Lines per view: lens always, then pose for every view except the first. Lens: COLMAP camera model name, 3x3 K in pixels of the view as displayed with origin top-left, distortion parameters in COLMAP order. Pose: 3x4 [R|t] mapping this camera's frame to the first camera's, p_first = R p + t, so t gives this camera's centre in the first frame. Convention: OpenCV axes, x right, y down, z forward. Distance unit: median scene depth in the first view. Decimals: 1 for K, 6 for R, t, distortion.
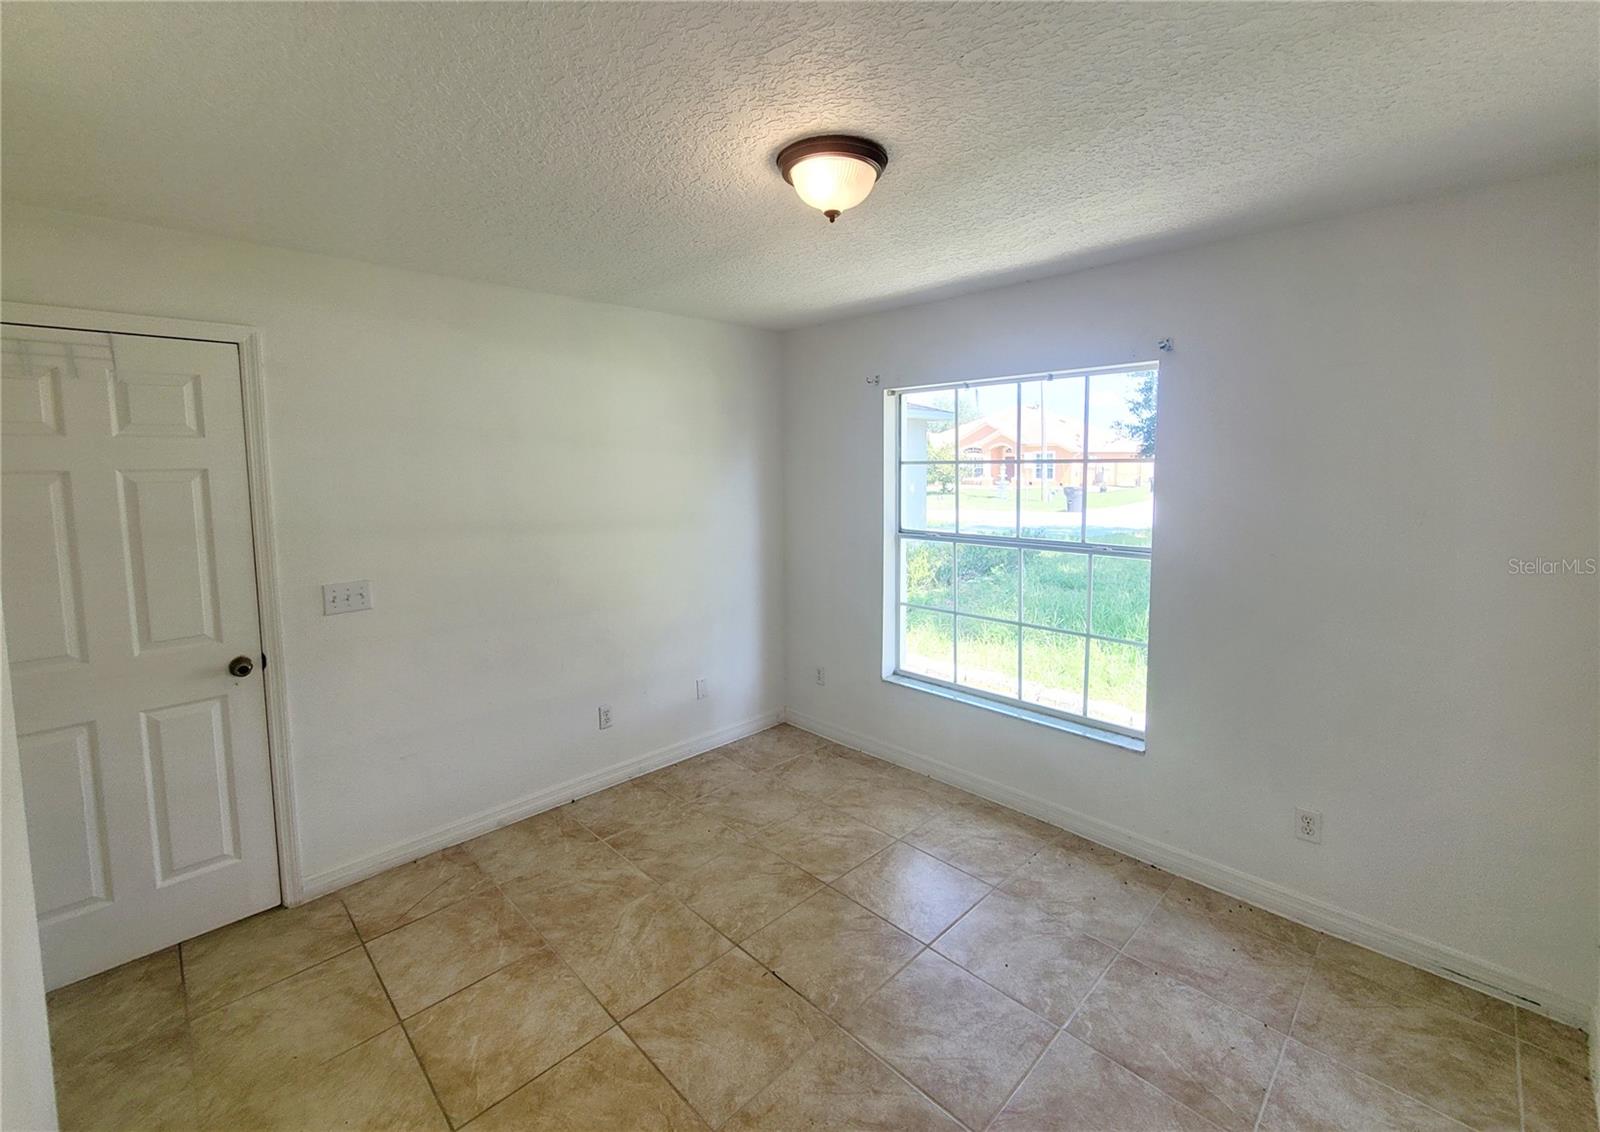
lens RADIAL K [[675.0, 0, 760.4], [0, 675.0, 514.2], [0, 0, 1]] dist [0.002826, -0.000133]
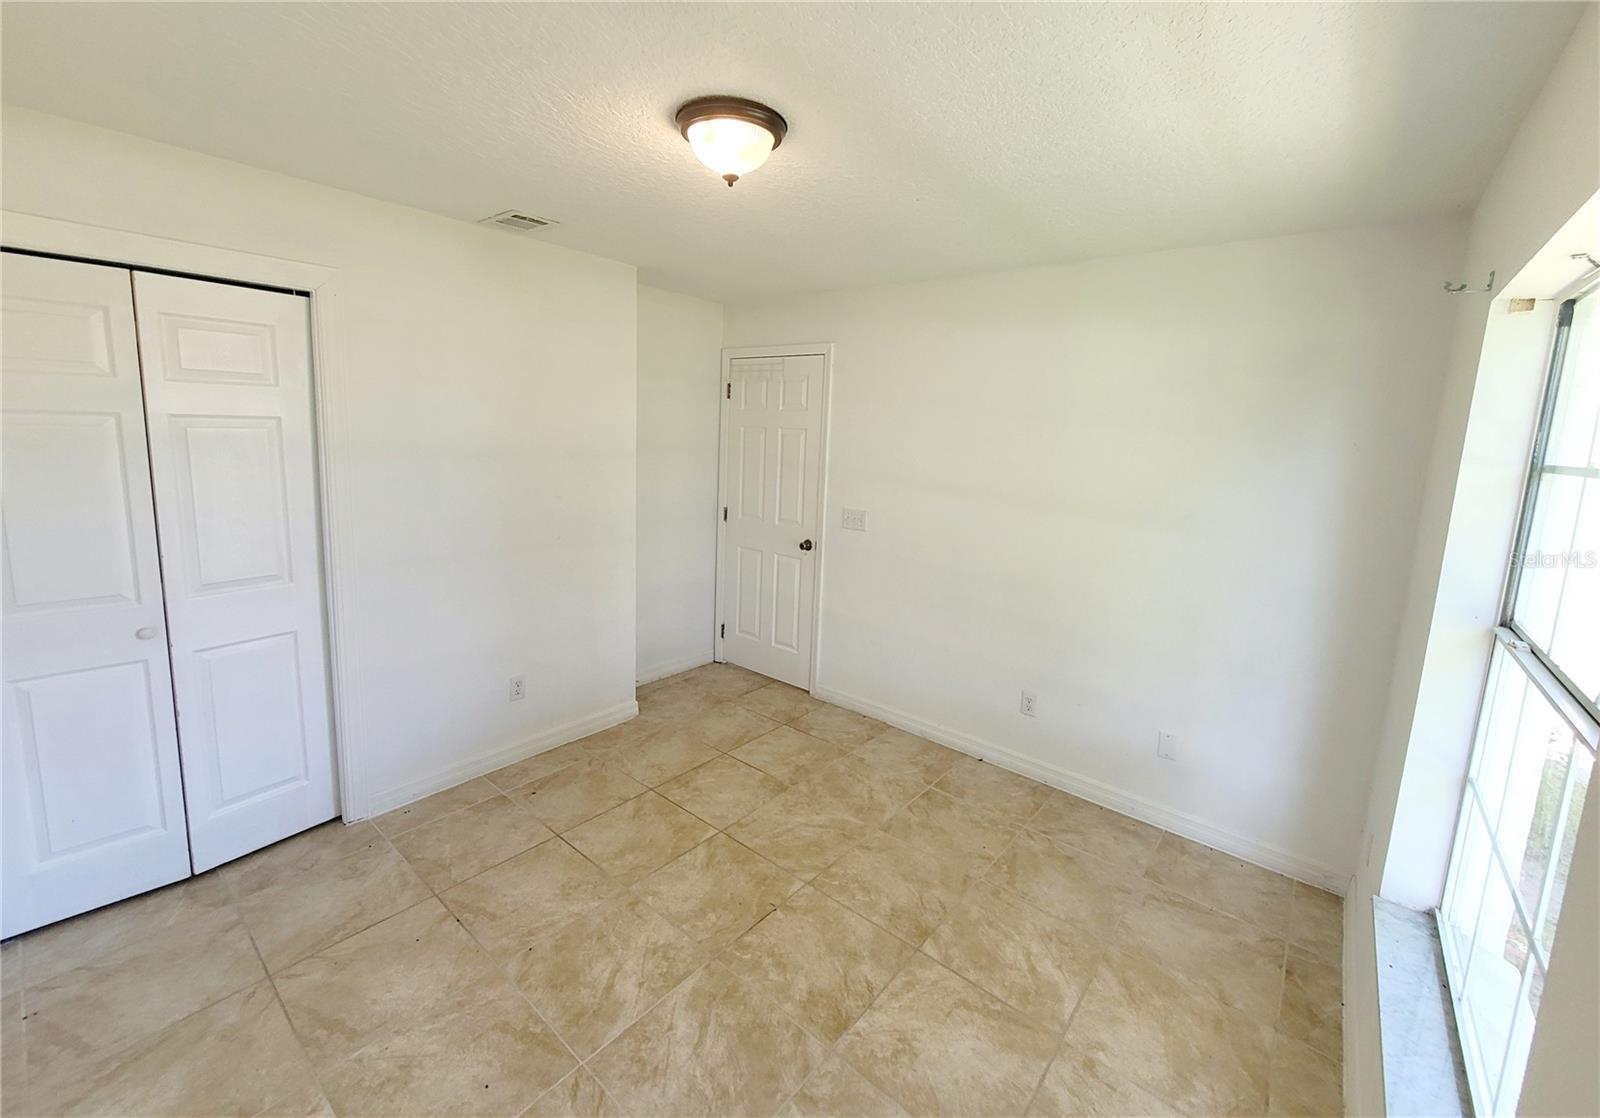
lens RADIAL K [[646.4, 0, 813.6], [0, 646.4, 516.1], [0, 0, 1]] dist [0.000440, -0.000512]
pose [[0.142245, 0.151410, -0.978183, 0.849799], [-0.121087, 0.983471, 0.134621, -0.071365], [0.982397, 0.099296, 0.158227, 0.762813]]
